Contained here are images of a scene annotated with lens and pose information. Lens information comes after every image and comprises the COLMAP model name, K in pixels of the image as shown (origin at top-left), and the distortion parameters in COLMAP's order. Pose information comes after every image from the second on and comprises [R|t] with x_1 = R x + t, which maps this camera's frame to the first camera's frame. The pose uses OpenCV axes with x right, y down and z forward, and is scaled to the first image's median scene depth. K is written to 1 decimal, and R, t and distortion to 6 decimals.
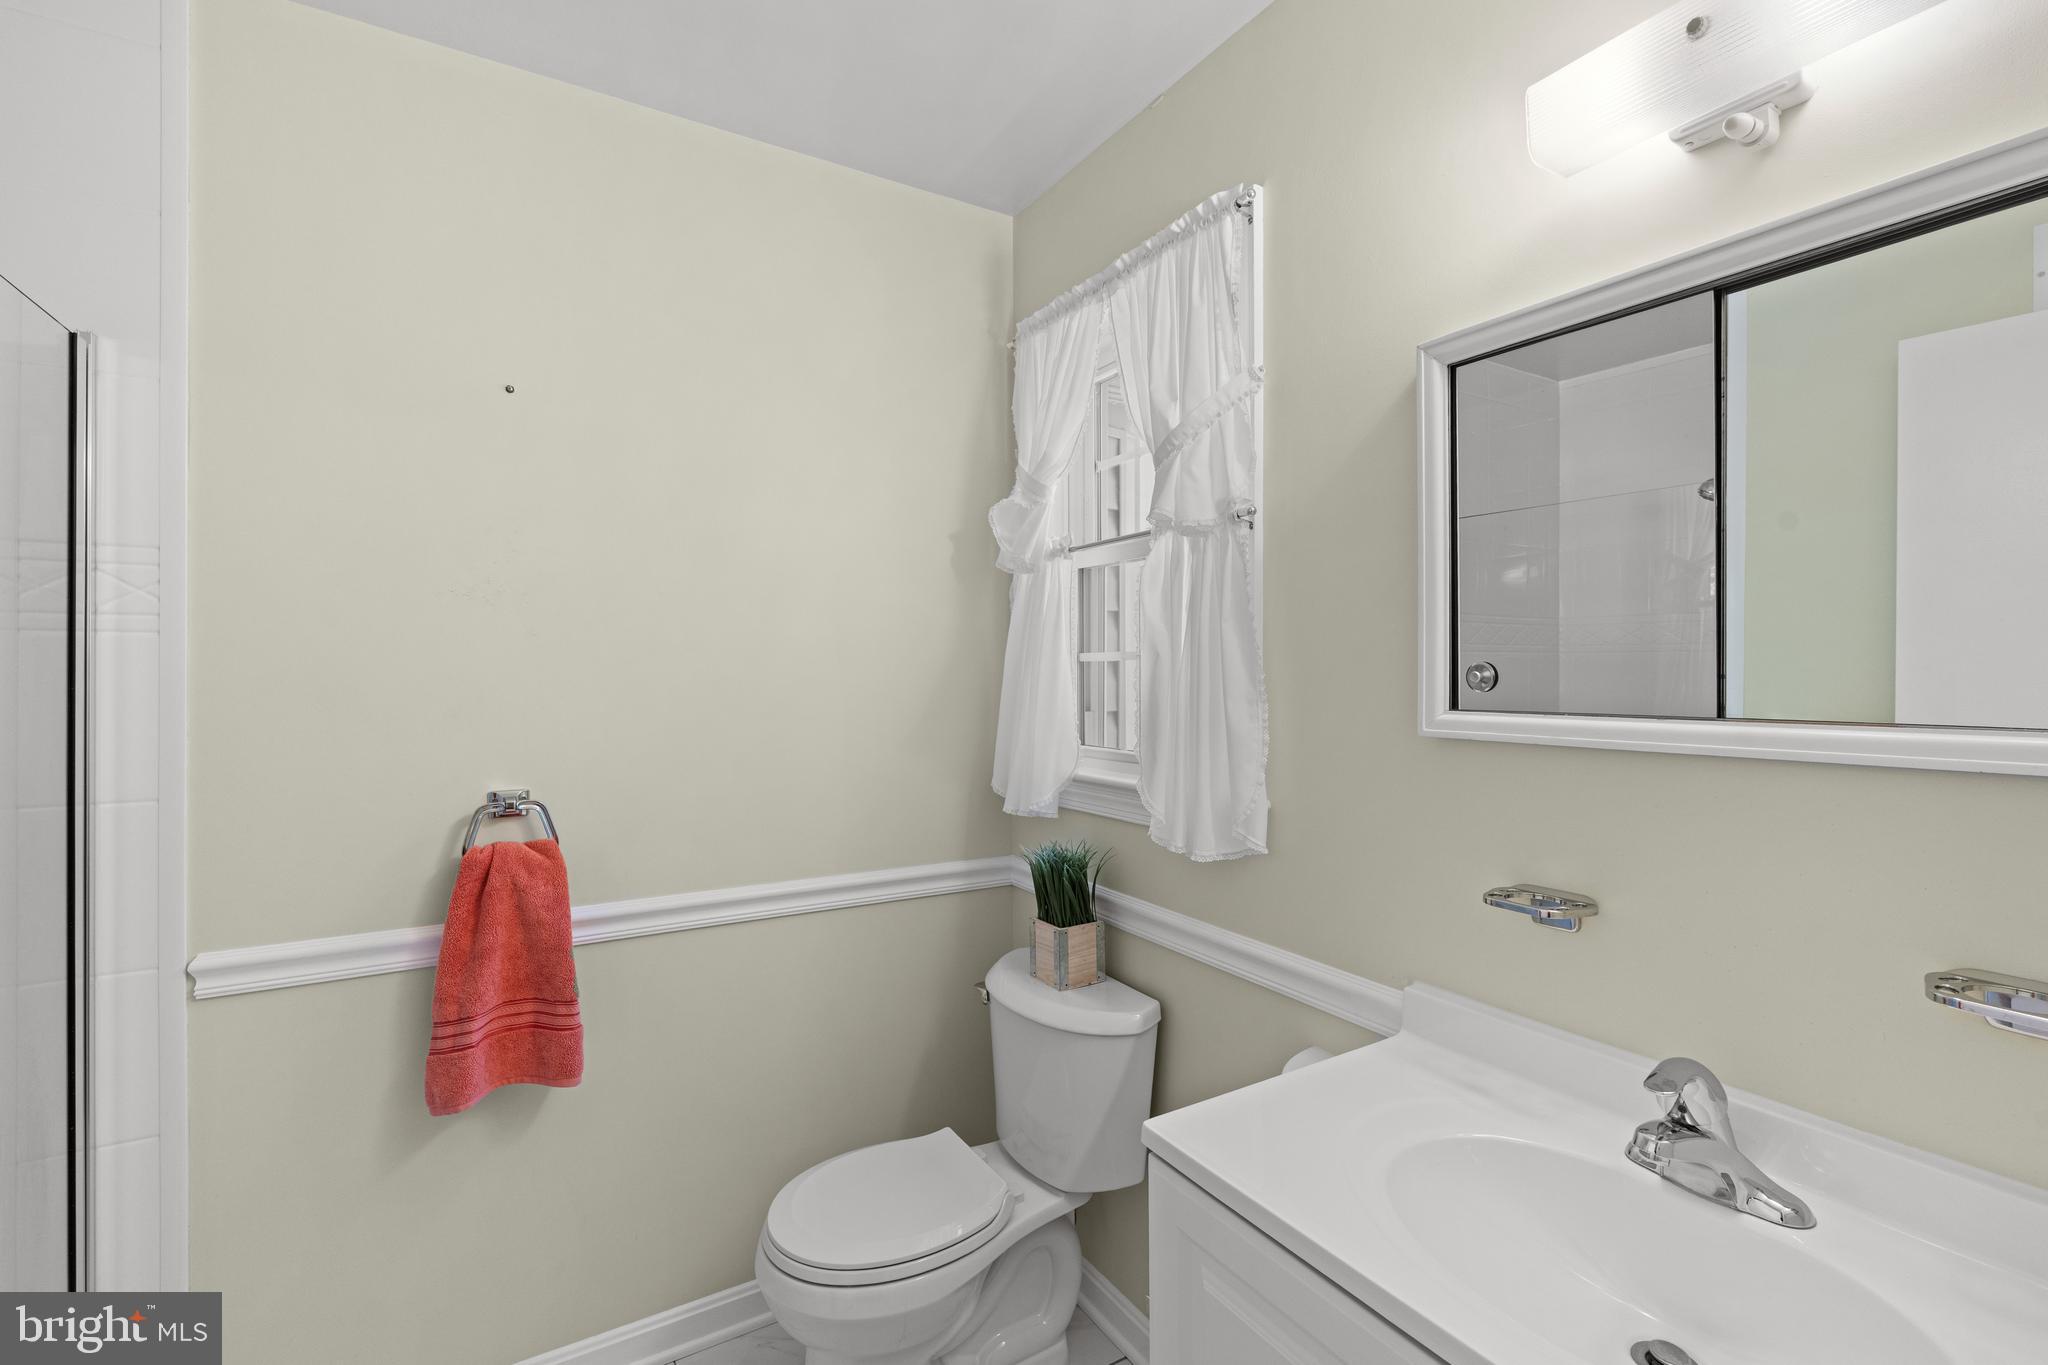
lens RADIAL K [[904.2, 0, 1021.3], [0, 904.2, 670.5], [0, 0, 1]] dist [-0.006833, 0.002140]
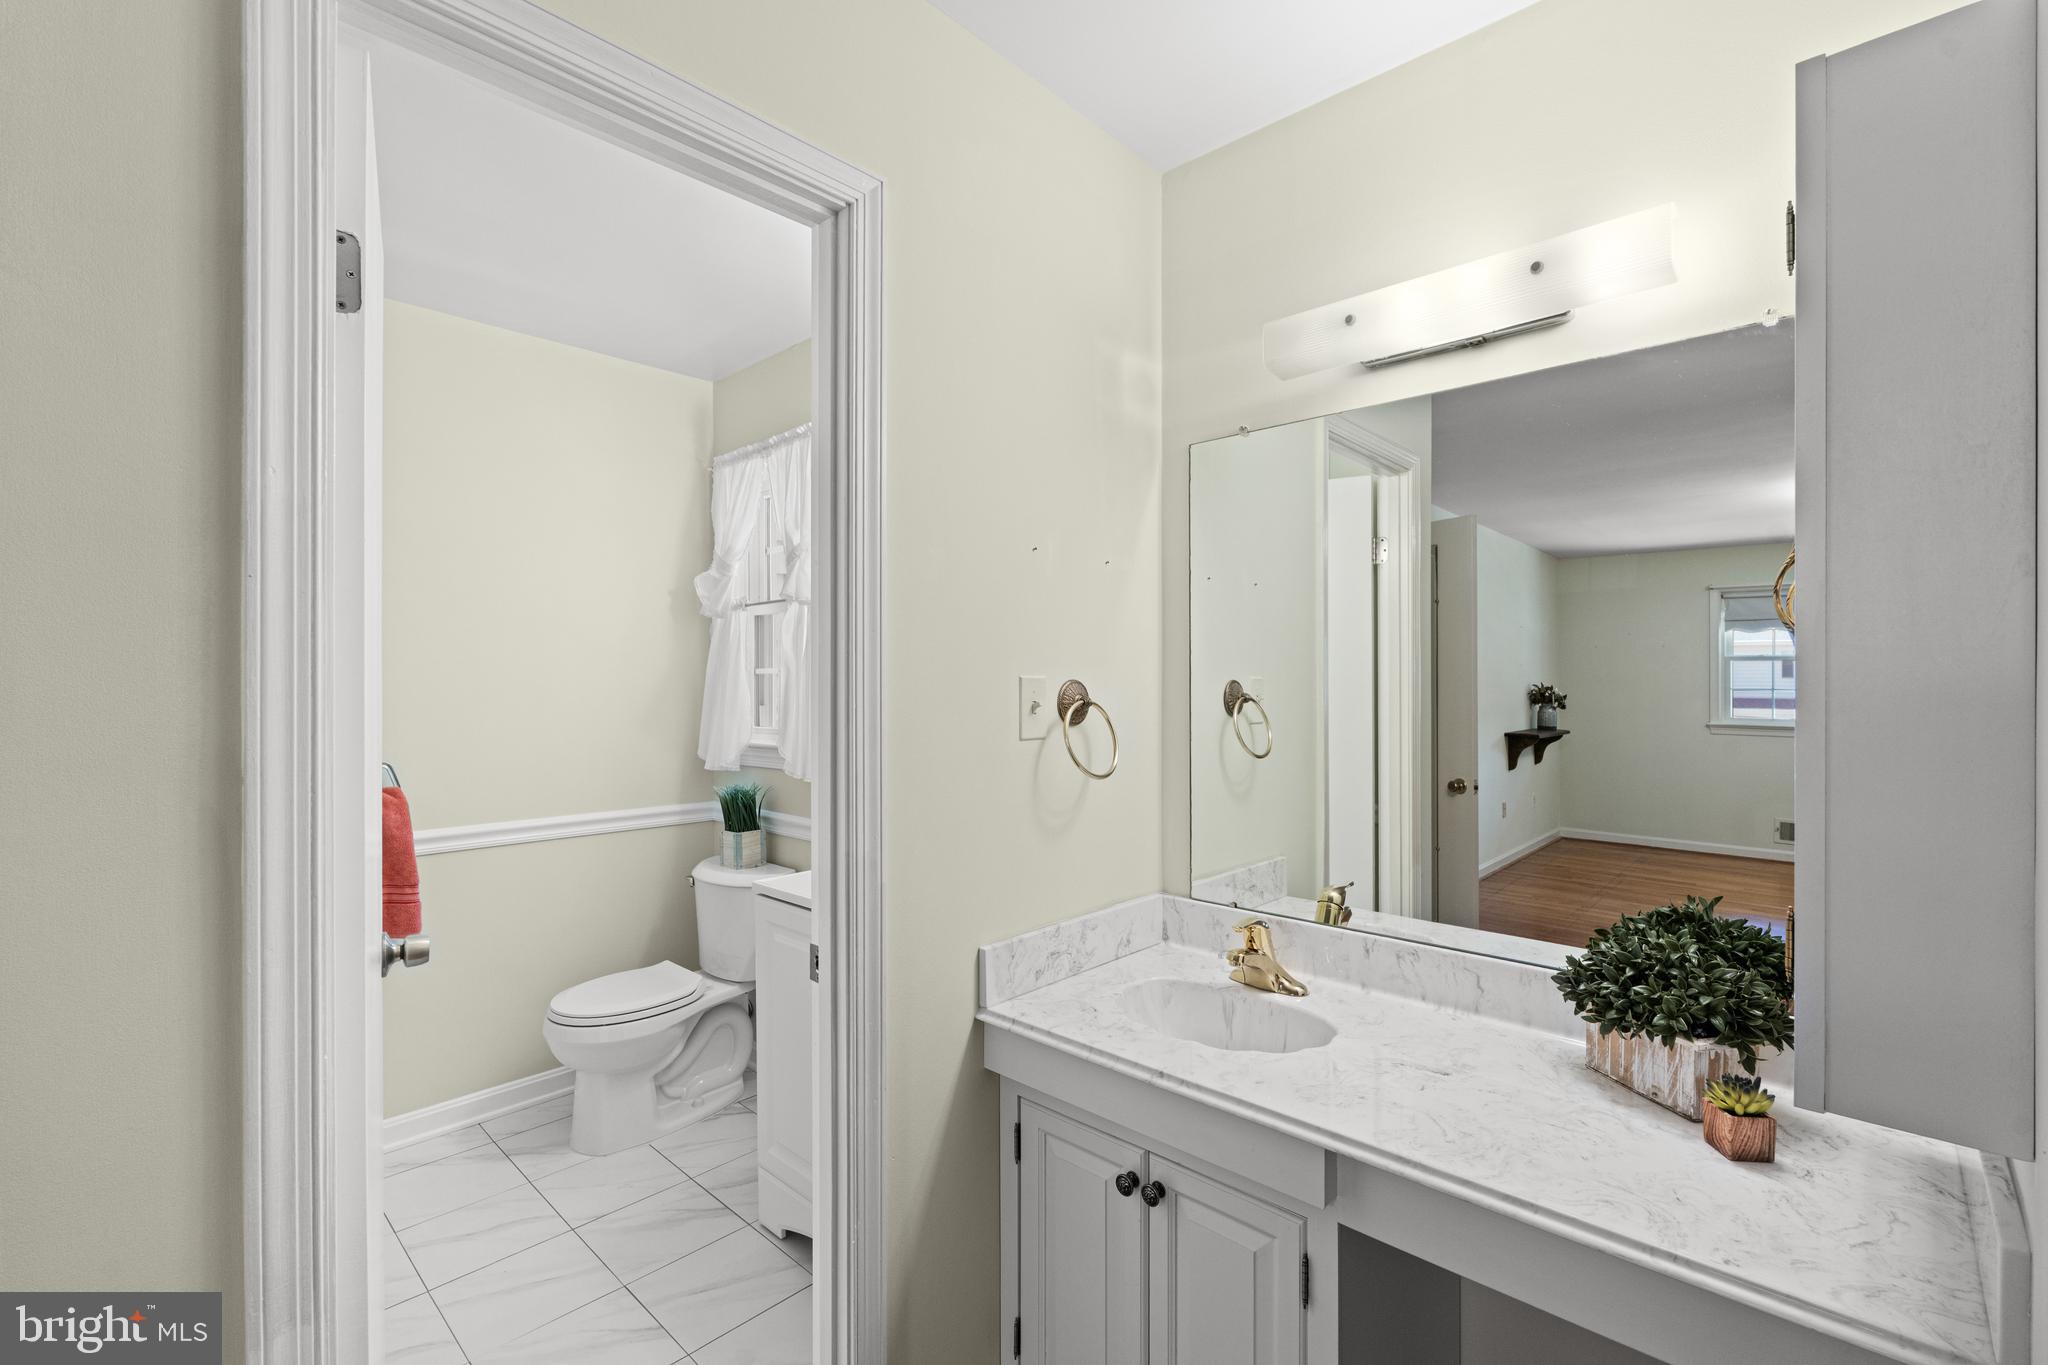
lens RADIAL K [[904.2, 0, 1026.3], [0, 904.2, 683.7], [0, 0, 1]] dist [-0.006833, 0.002140]
pose [[0.963428, -0.003606, 0.267942, 0.105553], [0.002416, 0.999986, 0.004772, 0.000665], [-0.267956, -0.003950, 0.963423, -0.716318]]
